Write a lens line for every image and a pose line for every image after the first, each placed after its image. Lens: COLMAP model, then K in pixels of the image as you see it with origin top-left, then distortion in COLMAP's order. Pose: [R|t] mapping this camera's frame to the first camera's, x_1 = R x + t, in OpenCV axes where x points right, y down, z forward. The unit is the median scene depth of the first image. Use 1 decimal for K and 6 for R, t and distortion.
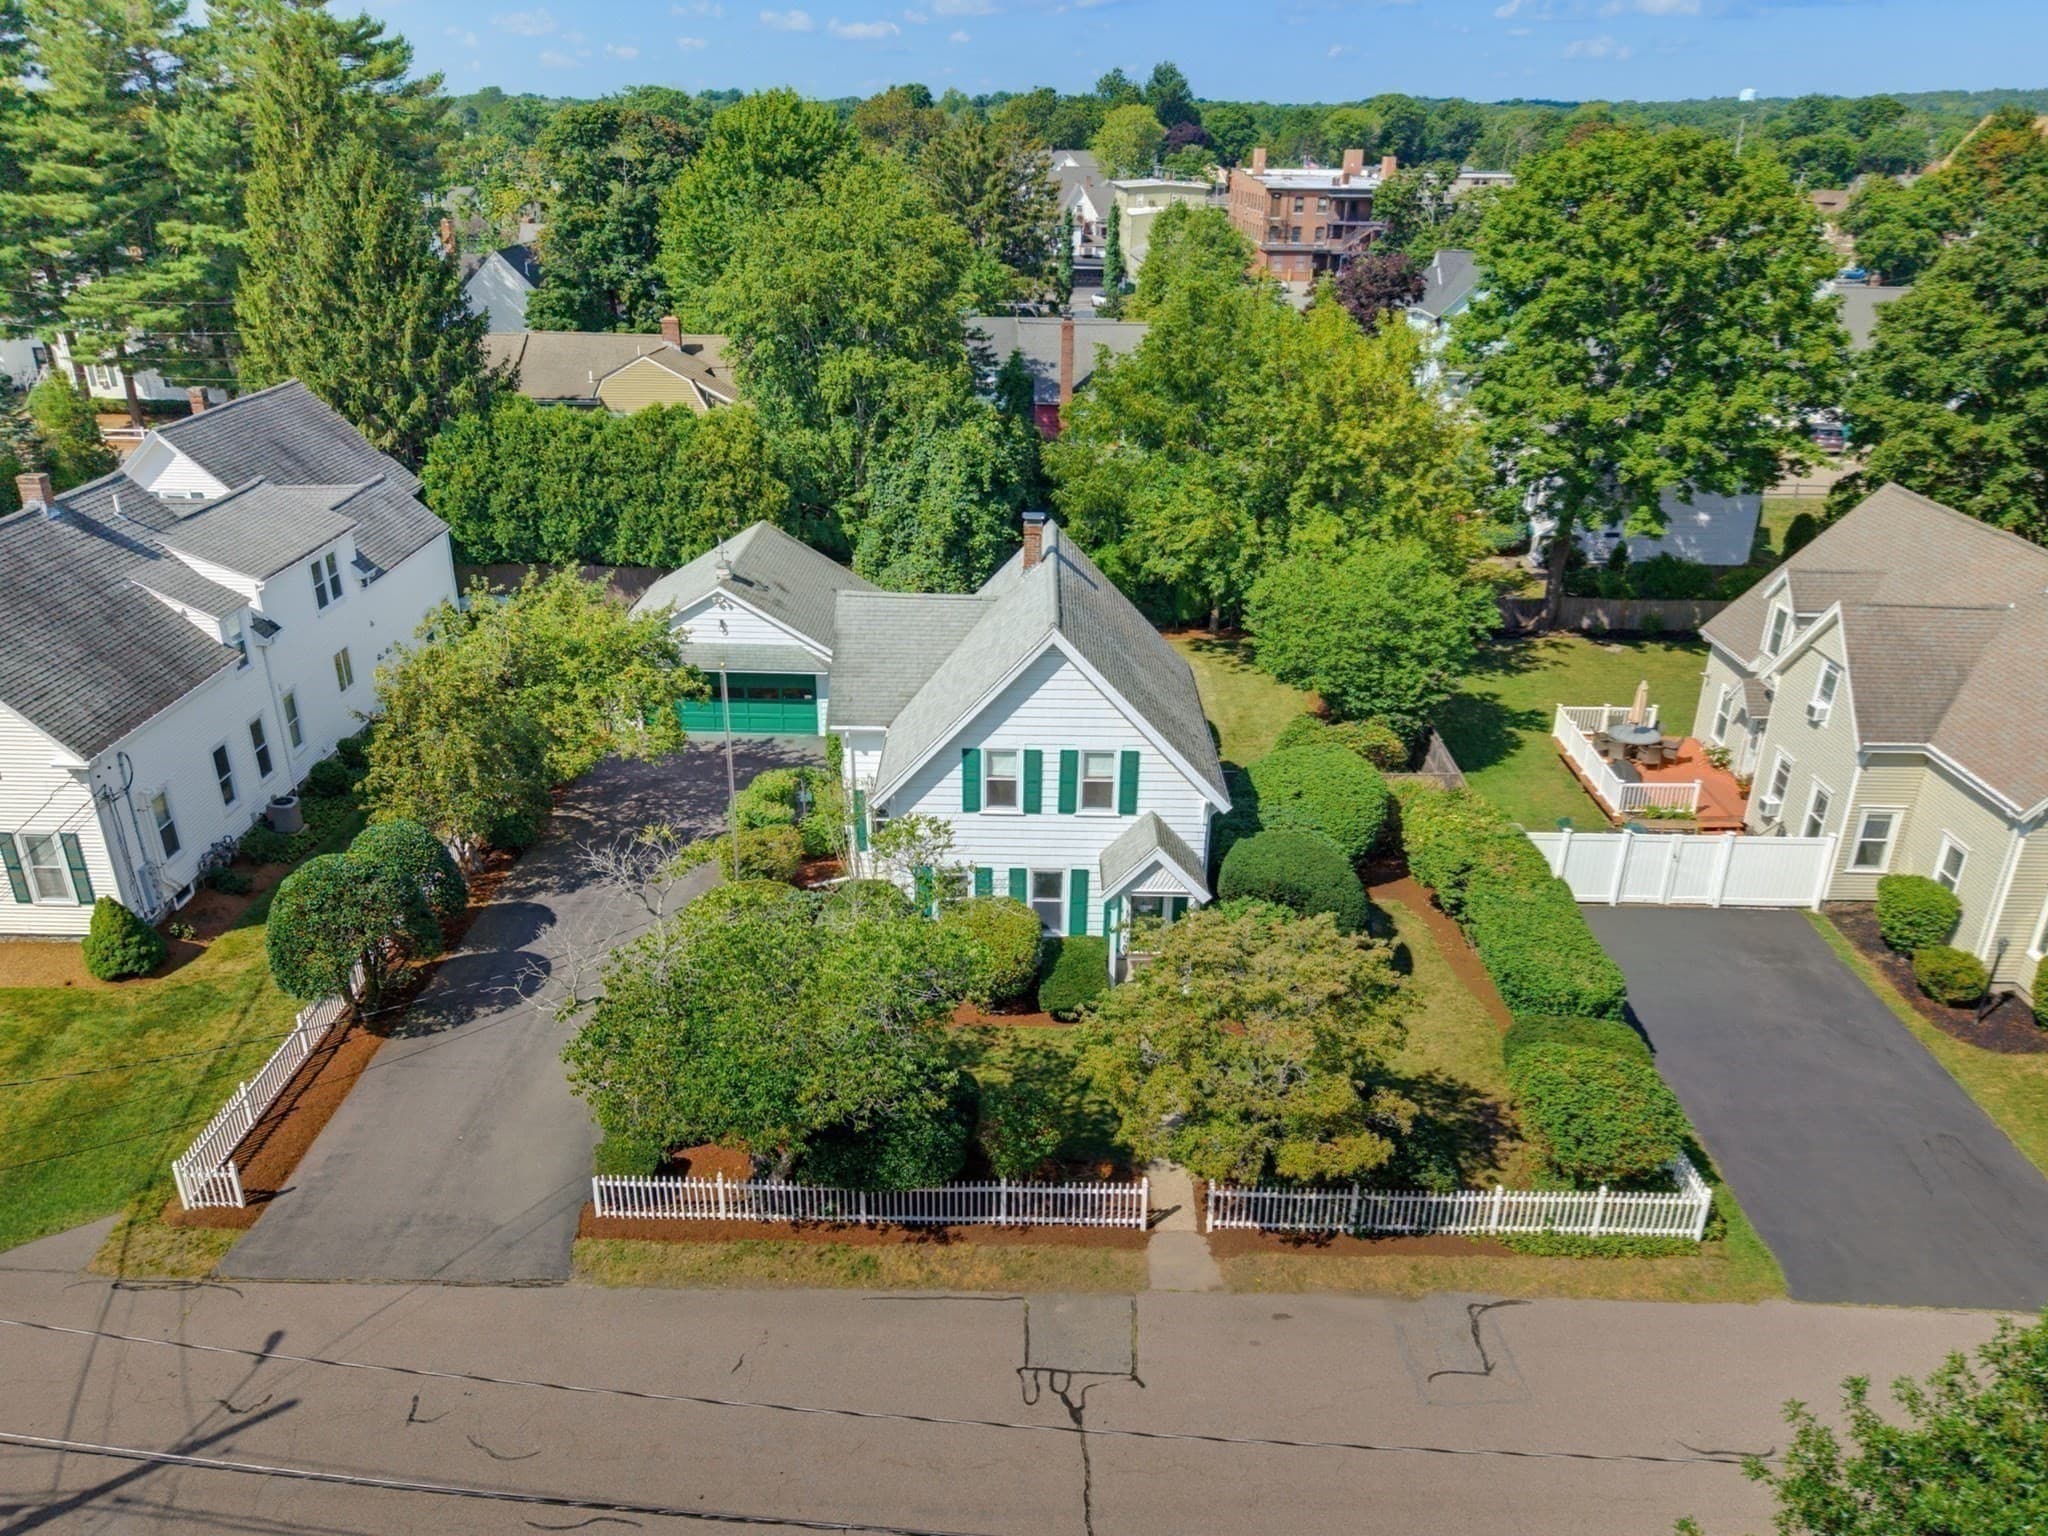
lens RADIAL K [[1600.0, 0, 1024.0], [0, 1600.0, 768.0], [0, 0, 1]] dist [0.026686, -0.030373]
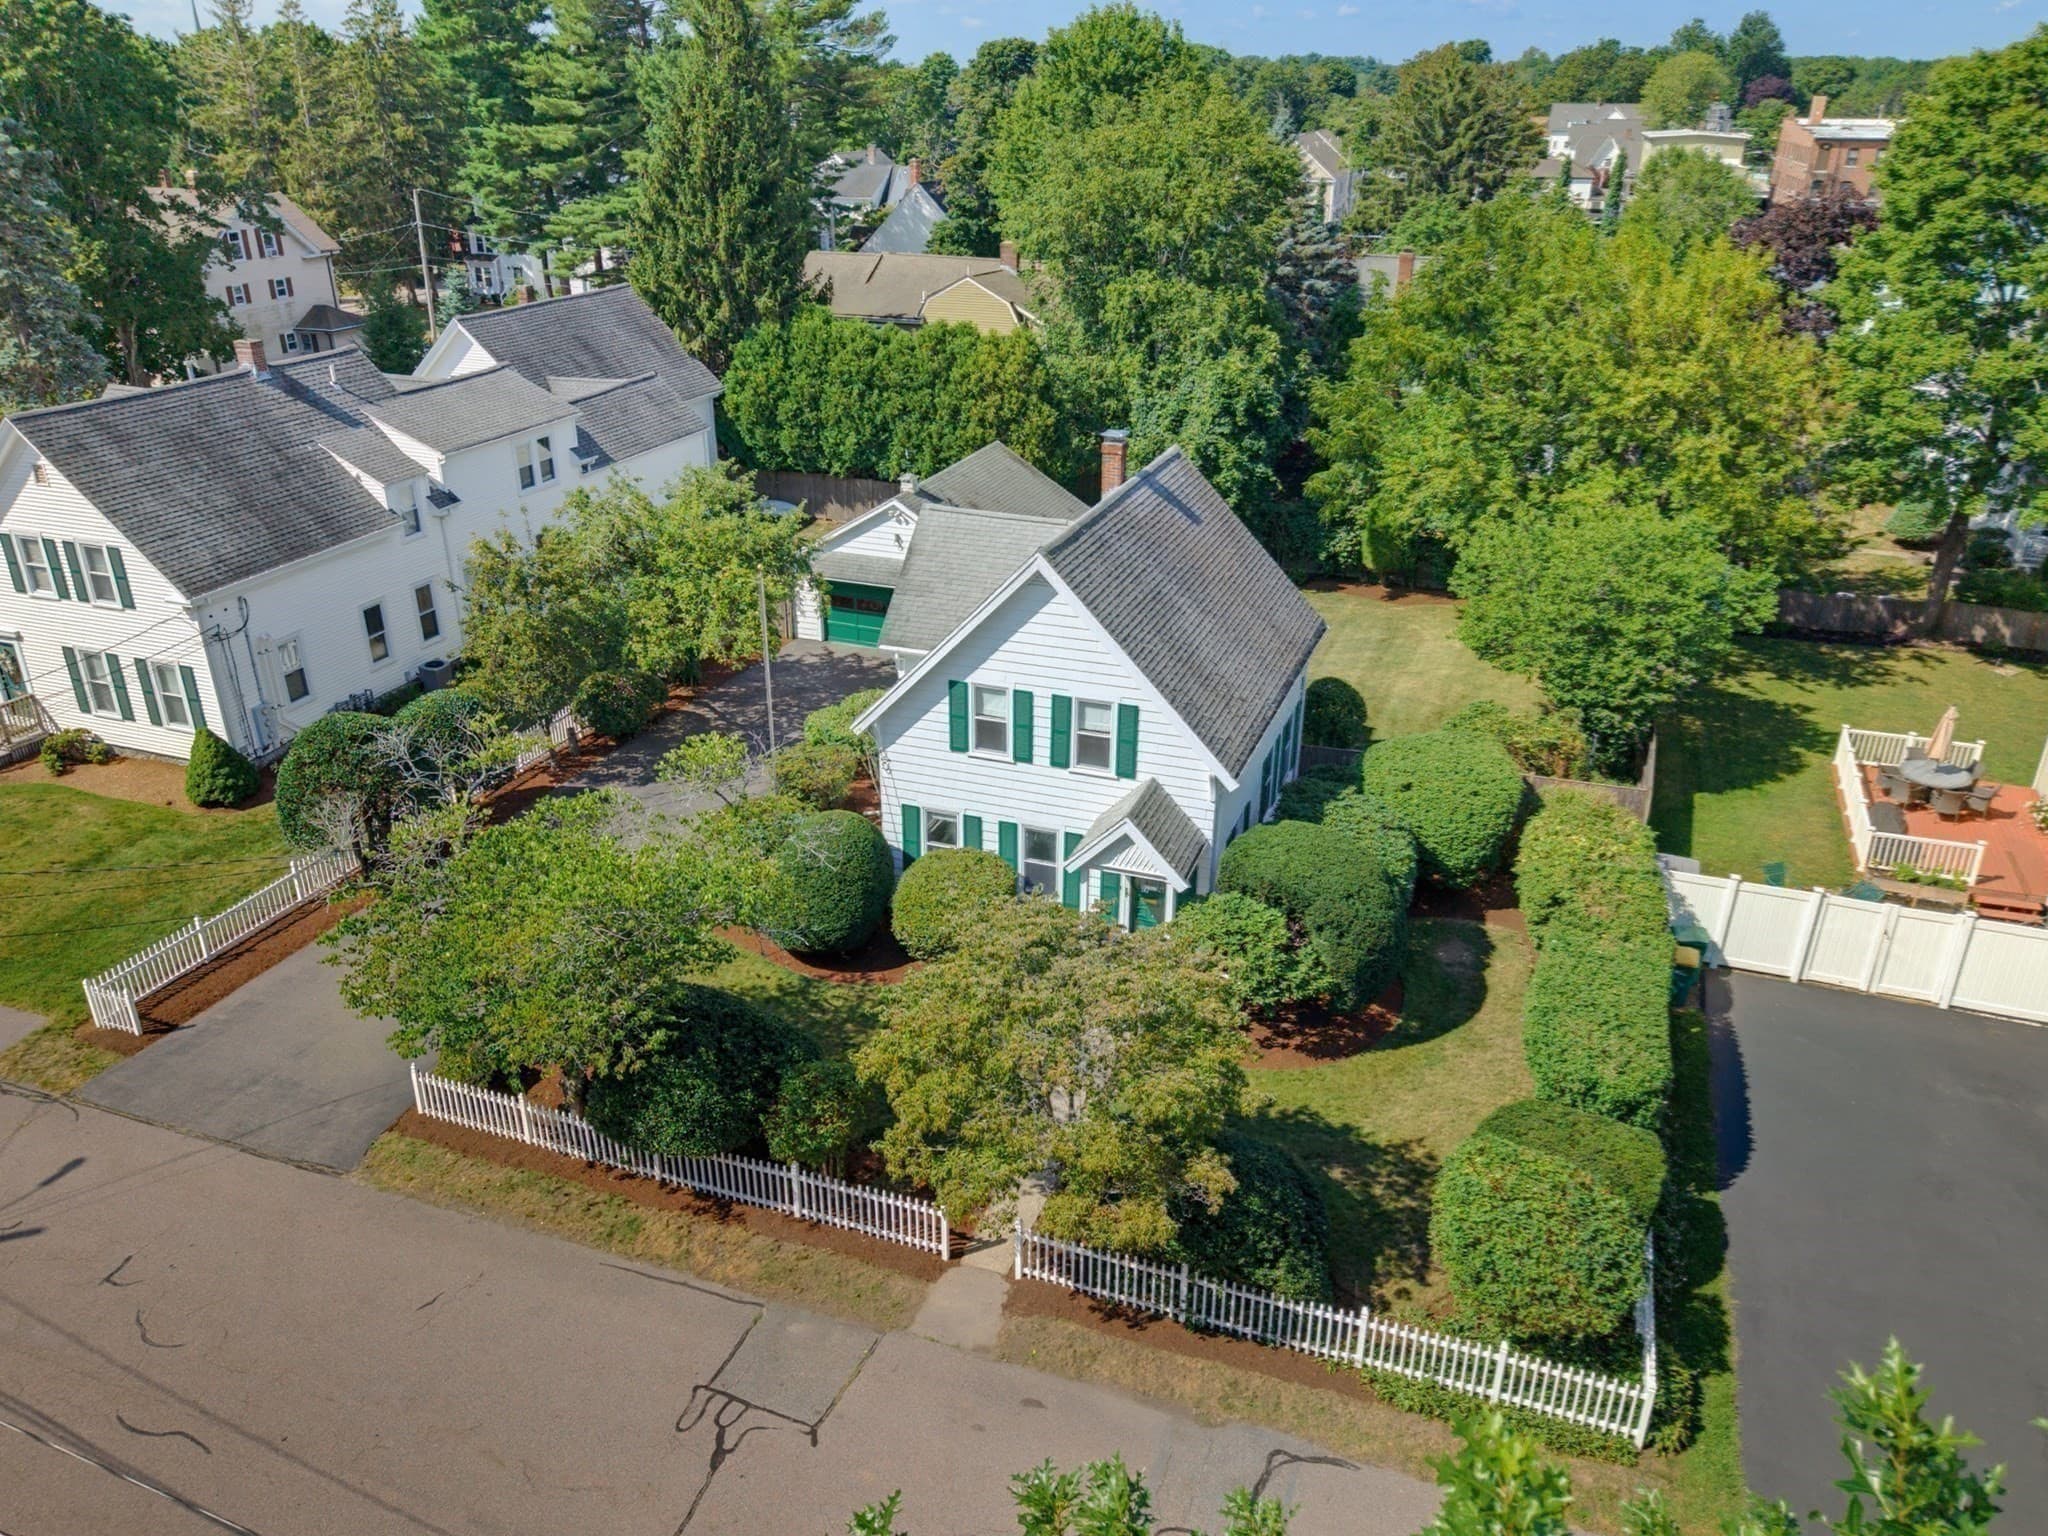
lens RADIAL K [[1547.4, 0, 1024.6], [0, 1547.4, 731.2], [0, 0, 1]] dist [0.024478, -0.027881]
pose [[0.940769, 0.122755, -0.316046, 0.207529], [-0.119921, 0.992375, 0.028479, -0.010042], [0.317132, 0.011108, 0.948316, 0.142596]]
